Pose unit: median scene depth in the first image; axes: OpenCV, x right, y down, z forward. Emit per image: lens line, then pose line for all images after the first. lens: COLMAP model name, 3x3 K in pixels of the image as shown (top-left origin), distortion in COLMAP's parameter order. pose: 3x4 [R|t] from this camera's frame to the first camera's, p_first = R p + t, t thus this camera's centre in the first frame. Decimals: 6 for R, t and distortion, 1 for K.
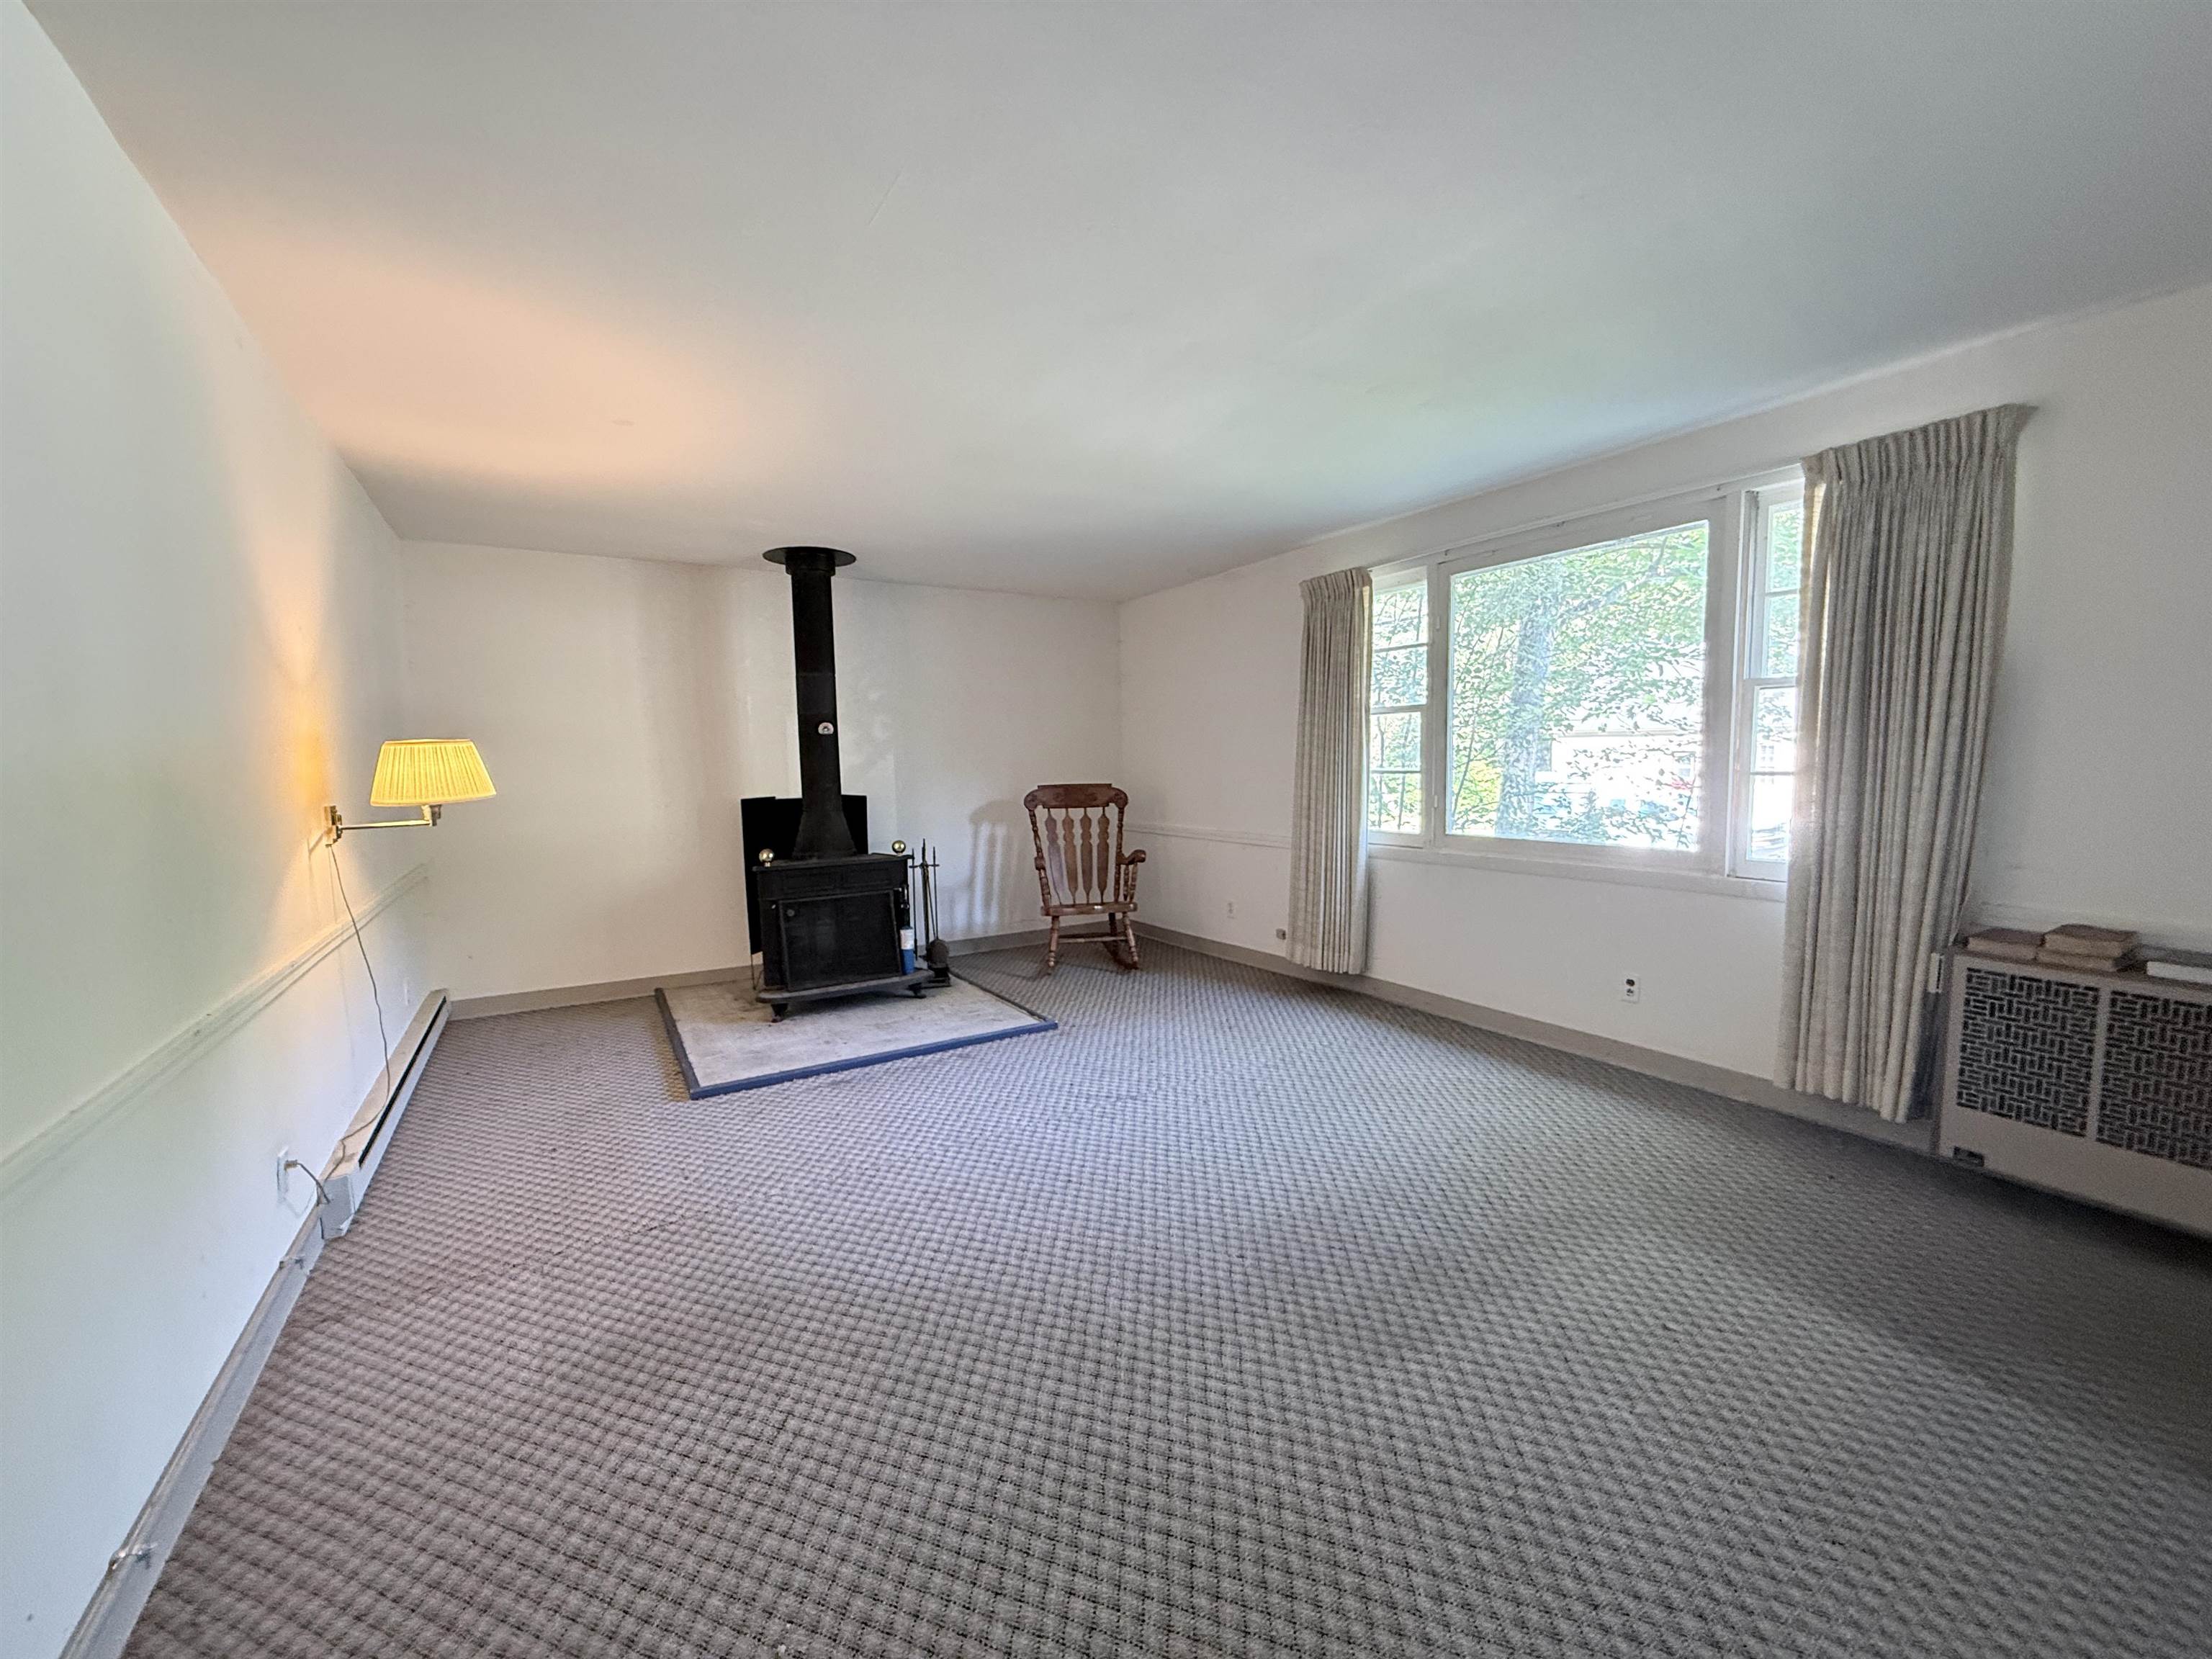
lens RADIAL K [[887.7, 0, 1106.0], [0, 887.7, 829.5], [0, 0, 1]] dist [-0.000451, 0.000391]
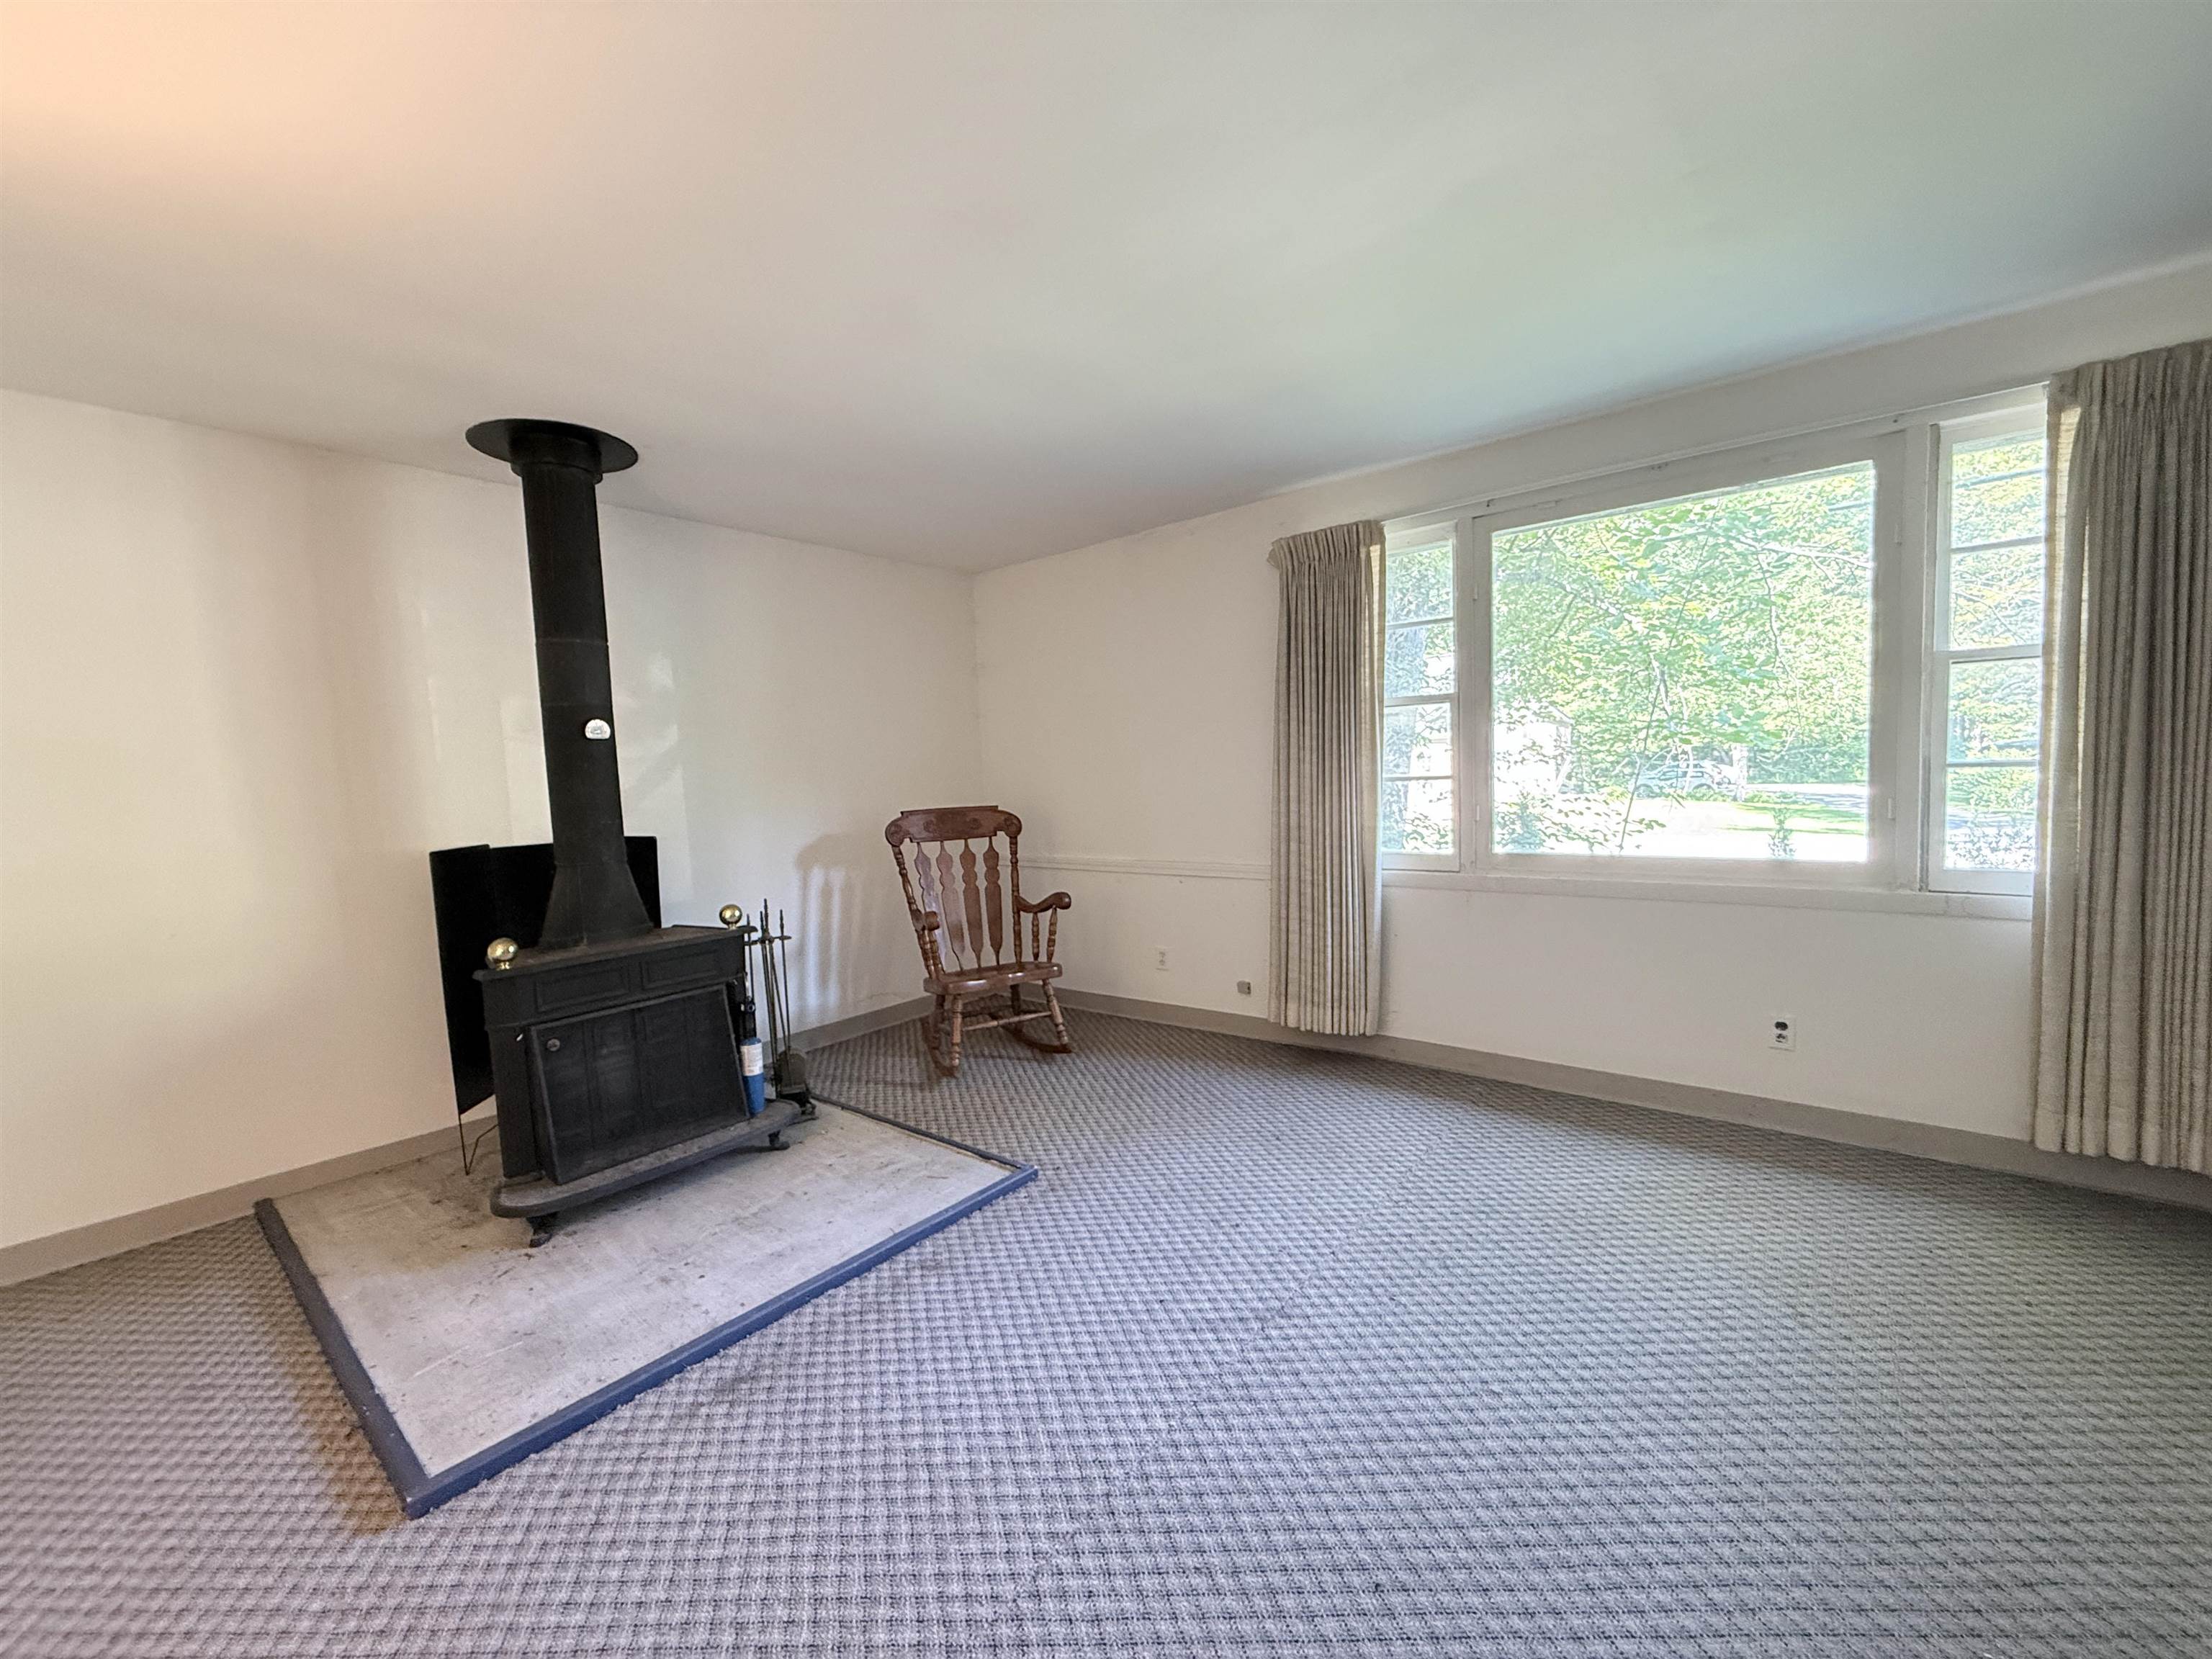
lens RADIAL K [[887.7, 0, 1106.0], [0, 887.7, 829.5], [0, 0, 1]] dist [-0.000451, 0.000391]
pose [[0.944372, -0.041409, 0.326261, -0.191340], [0.048752, 0.998708, -0.014360, -0.020010], [-0.325245, 0.029468, 0.945171, 0.319612]]
